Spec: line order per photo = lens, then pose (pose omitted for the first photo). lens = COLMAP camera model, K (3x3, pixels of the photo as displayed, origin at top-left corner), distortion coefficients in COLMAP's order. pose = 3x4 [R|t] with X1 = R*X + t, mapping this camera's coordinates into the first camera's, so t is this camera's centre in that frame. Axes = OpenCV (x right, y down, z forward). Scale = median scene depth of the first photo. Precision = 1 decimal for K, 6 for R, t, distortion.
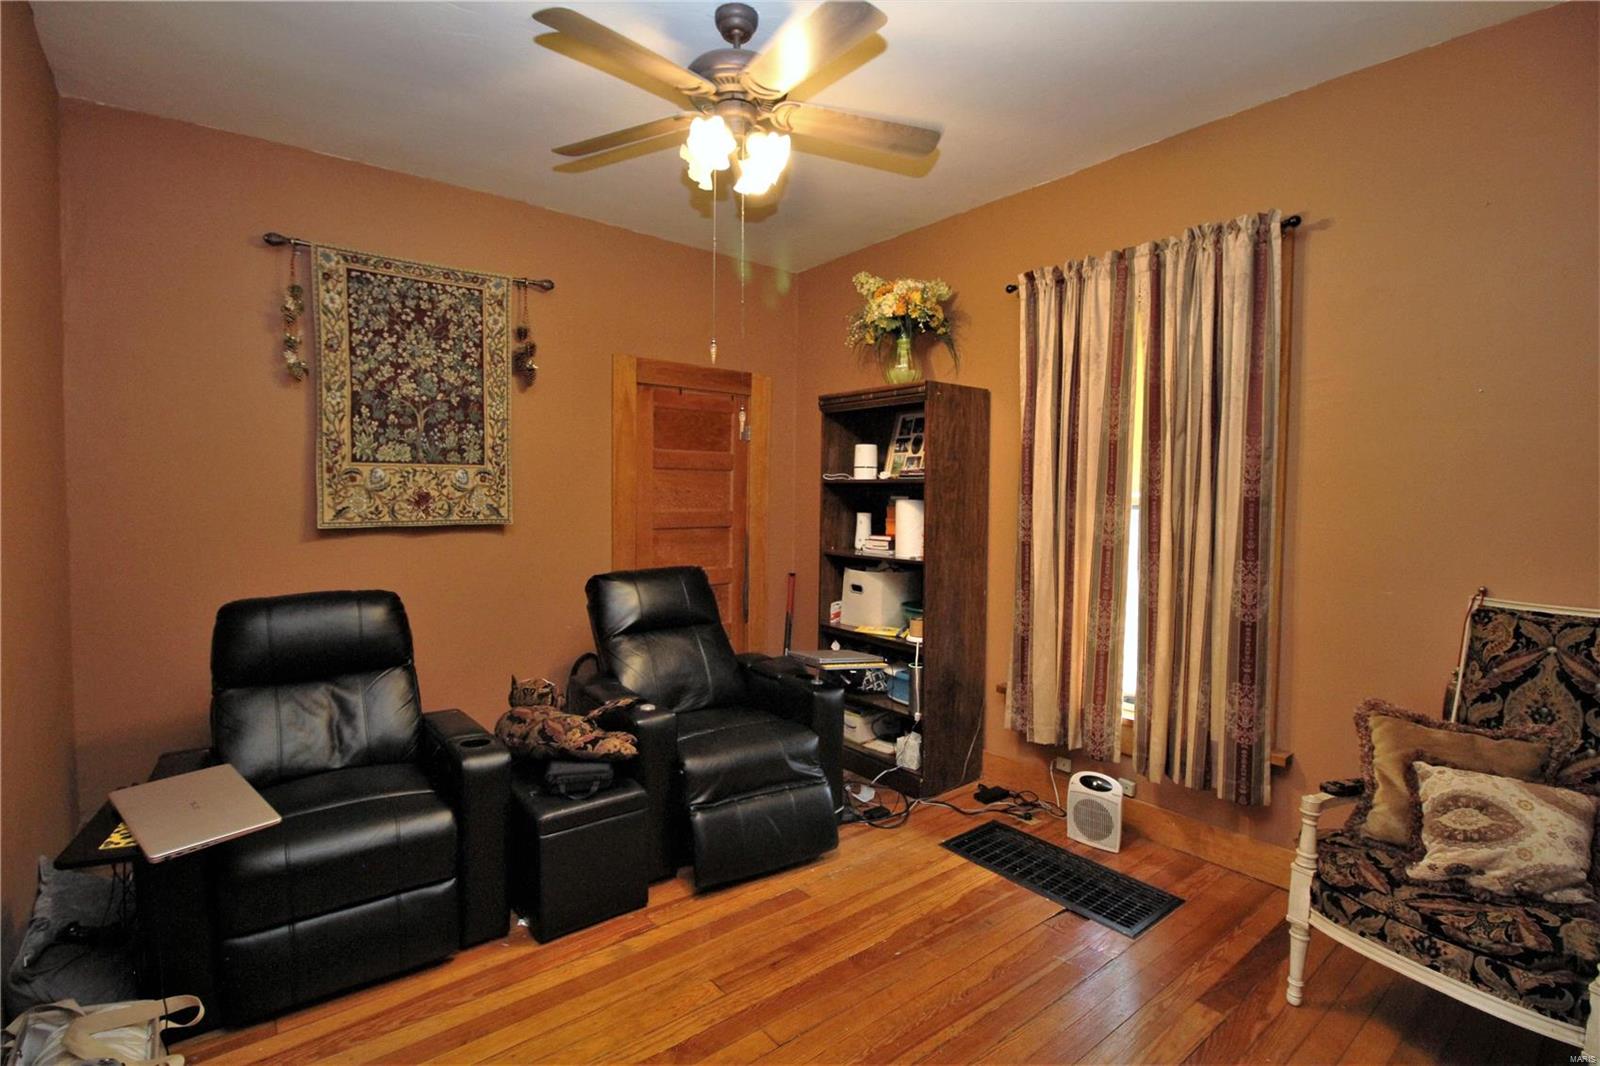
lens RADIAL K [[745.6, 0, 812.3], [0, 745.6, 528.9], [0, 0, 1]] dist [-0.001910, 0.000040]
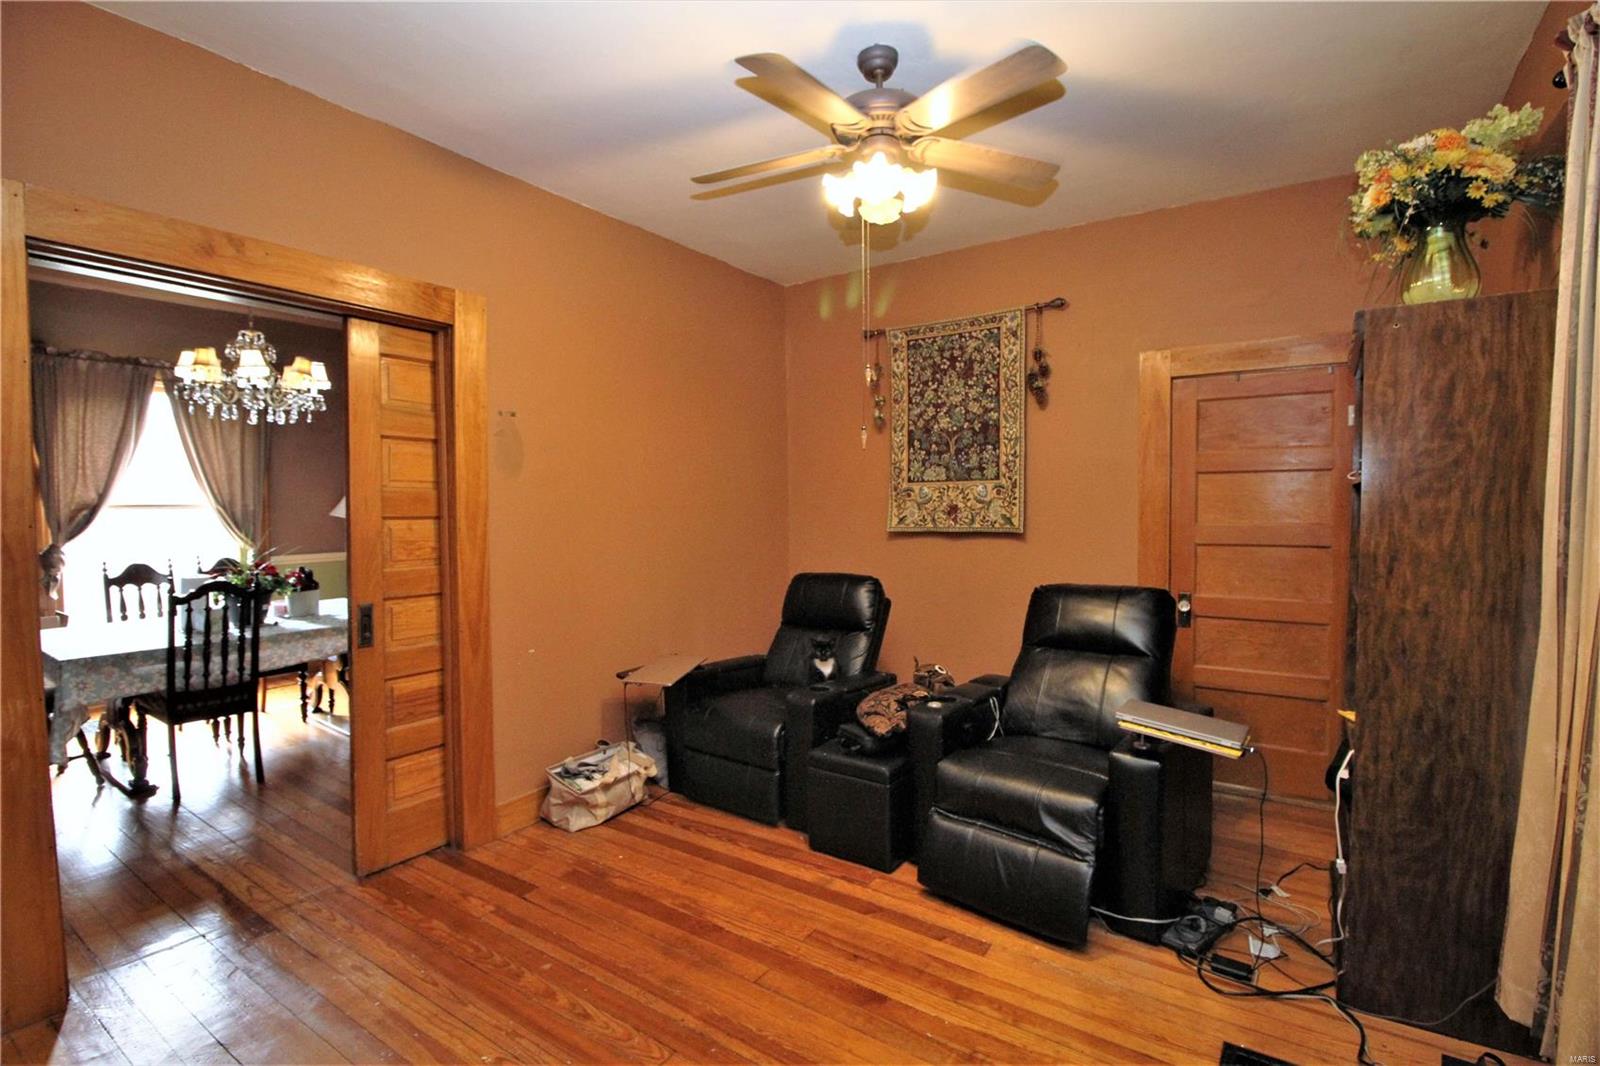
lens RADIAL K [[745.6, 0, 796.5], [0, 745.6, 537.0], [0, 0, 1]] dist [-0.001910, 0.000040]
pose [[0.290830, 0.035115, -0.956130, 0.598641], [-0.032787, 0.999105, 0.026721, -0.020033], [0.956213, 0.023577, 0.291721, 0.396449]]
